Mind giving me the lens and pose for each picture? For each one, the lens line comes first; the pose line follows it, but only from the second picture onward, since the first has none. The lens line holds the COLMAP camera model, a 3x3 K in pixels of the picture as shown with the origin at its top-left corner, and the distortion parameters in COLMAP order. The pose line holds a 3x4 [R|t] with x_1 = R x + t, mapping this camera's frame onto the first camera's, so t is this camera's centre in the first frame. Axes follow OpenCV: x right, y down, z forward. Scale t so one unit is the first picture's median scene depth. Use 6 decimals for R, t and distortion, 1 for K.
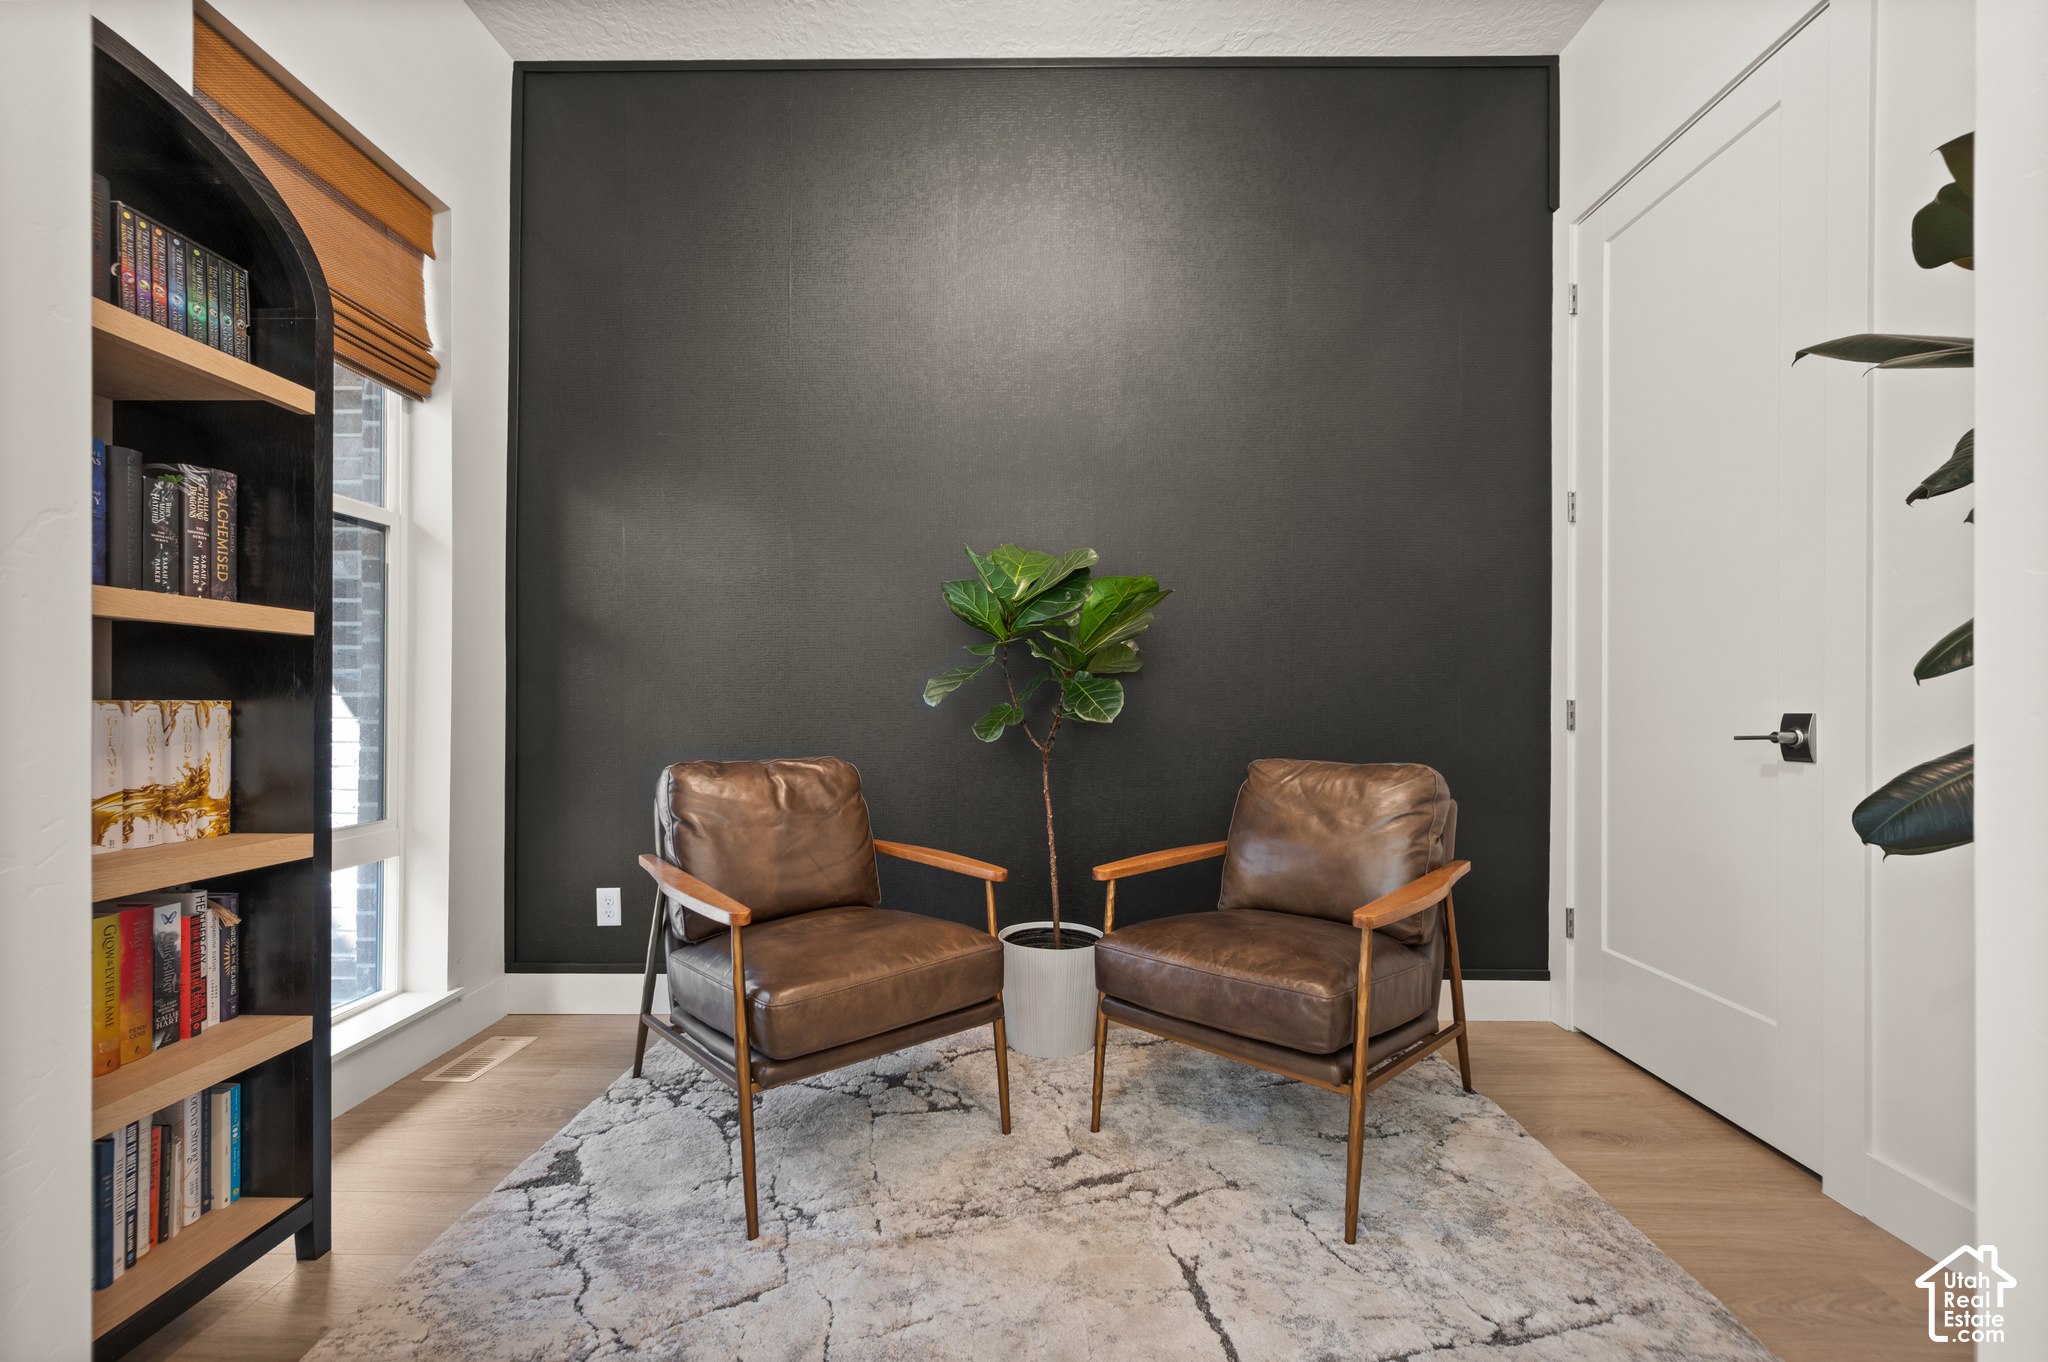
lens RADIAL K [[816.1, 0, 994.7], [0, 816.1, 703.9], [0, 0, 1]] dist [0.002883, 0.000310]
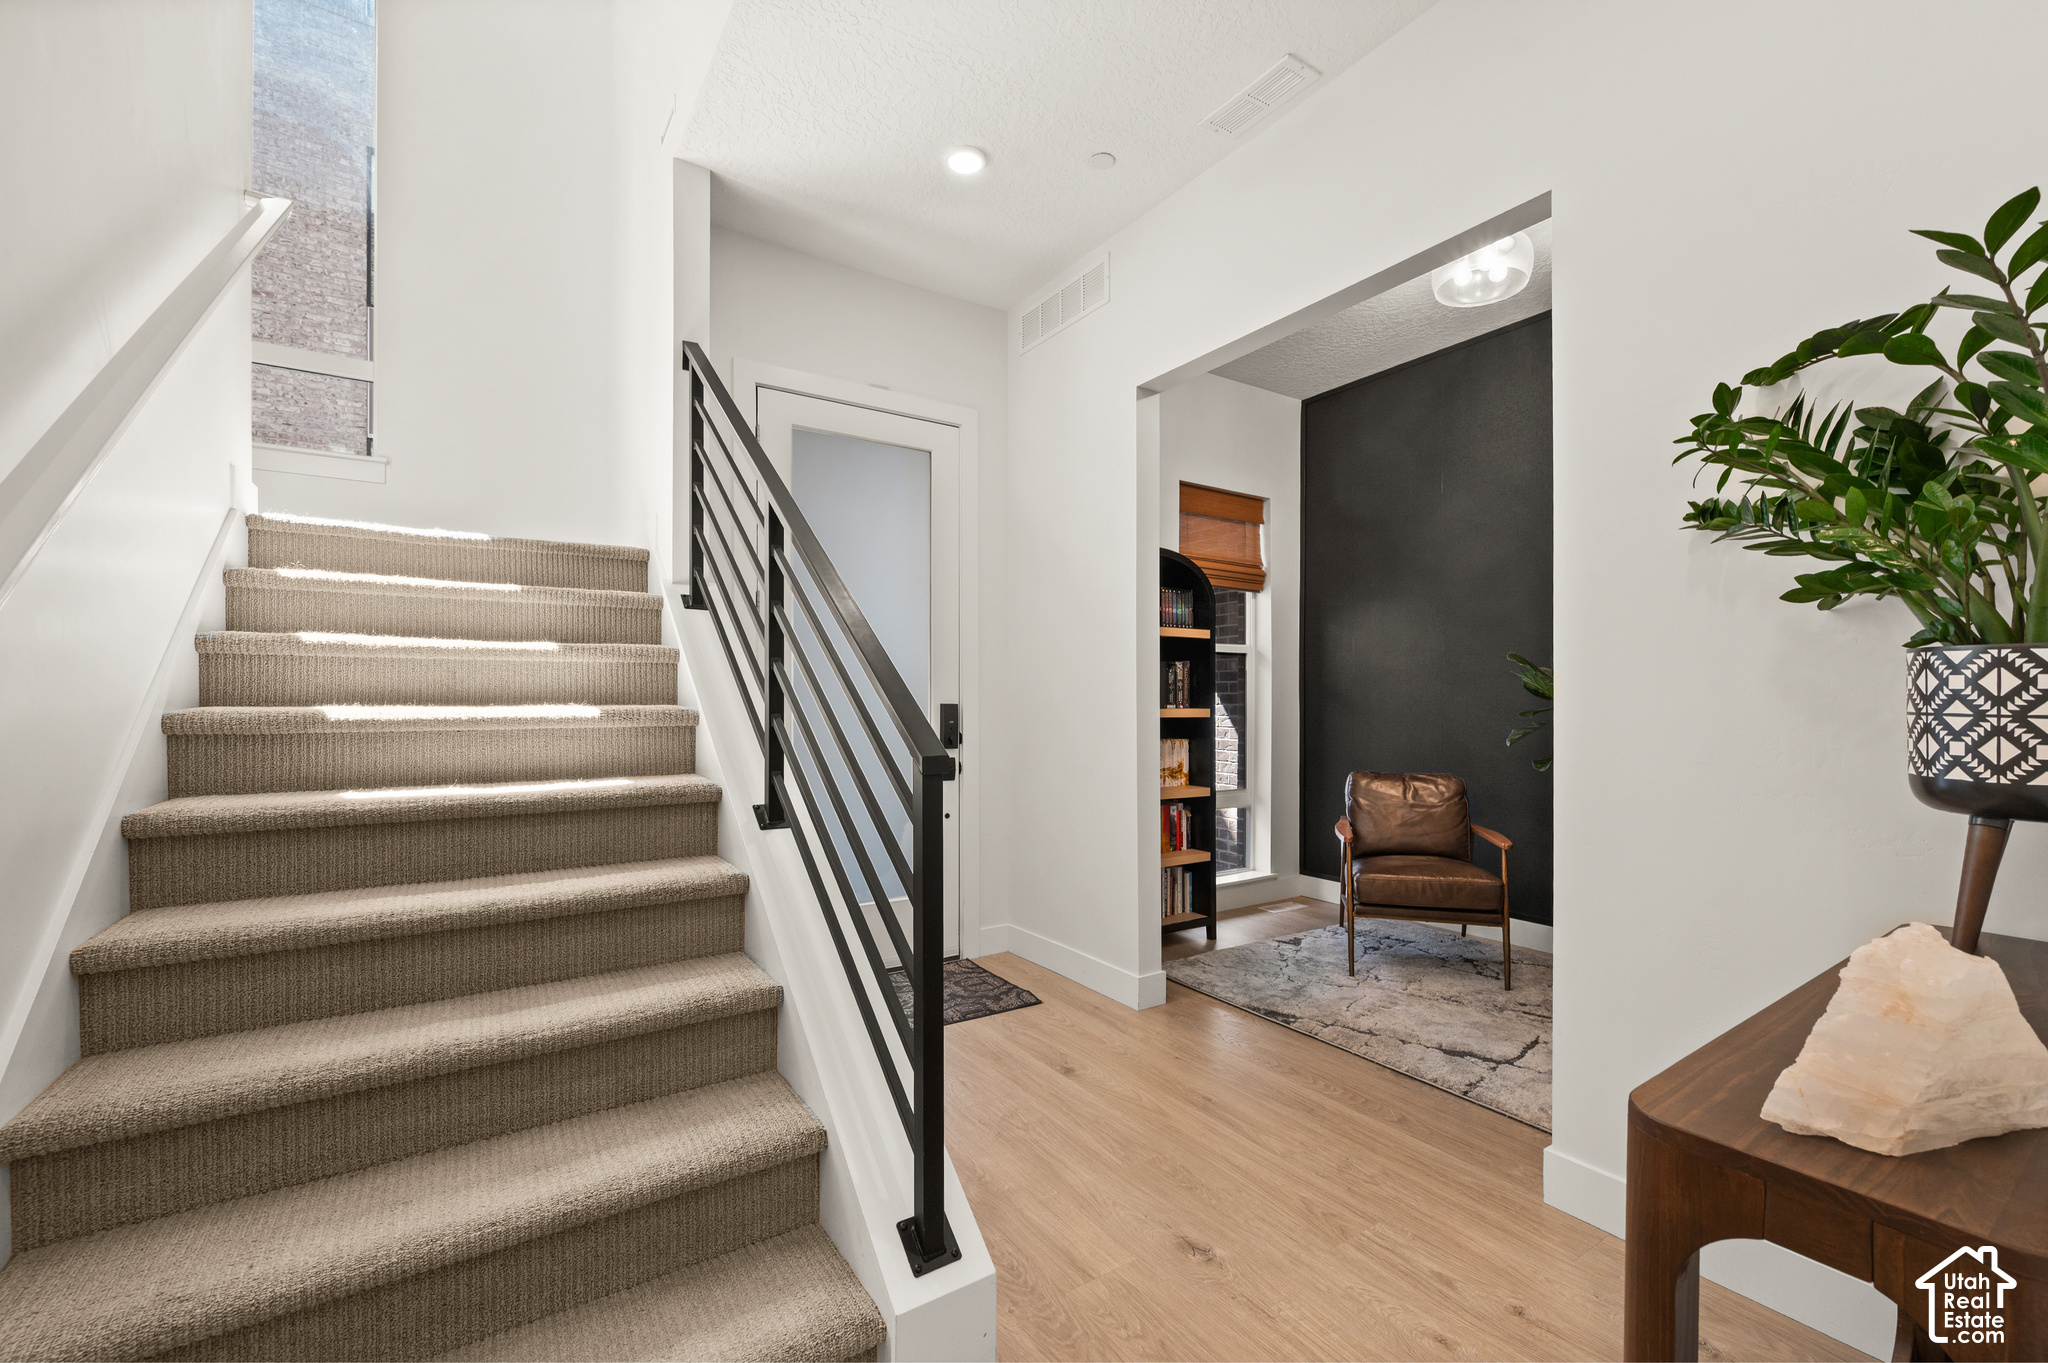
lens RADIAL K [[816.1, 0, 1020.6], [0, 816.1, 697.5], [0, 0, 1]] dist [0.002883, 0.000310]
pose [[0.553290, -0.009472, -0.832935, 1.122764], [0.002444, 0.999950, -0.009748, -0.123314], [0.832985, 0.003358, 0.553285, -1.074080]]
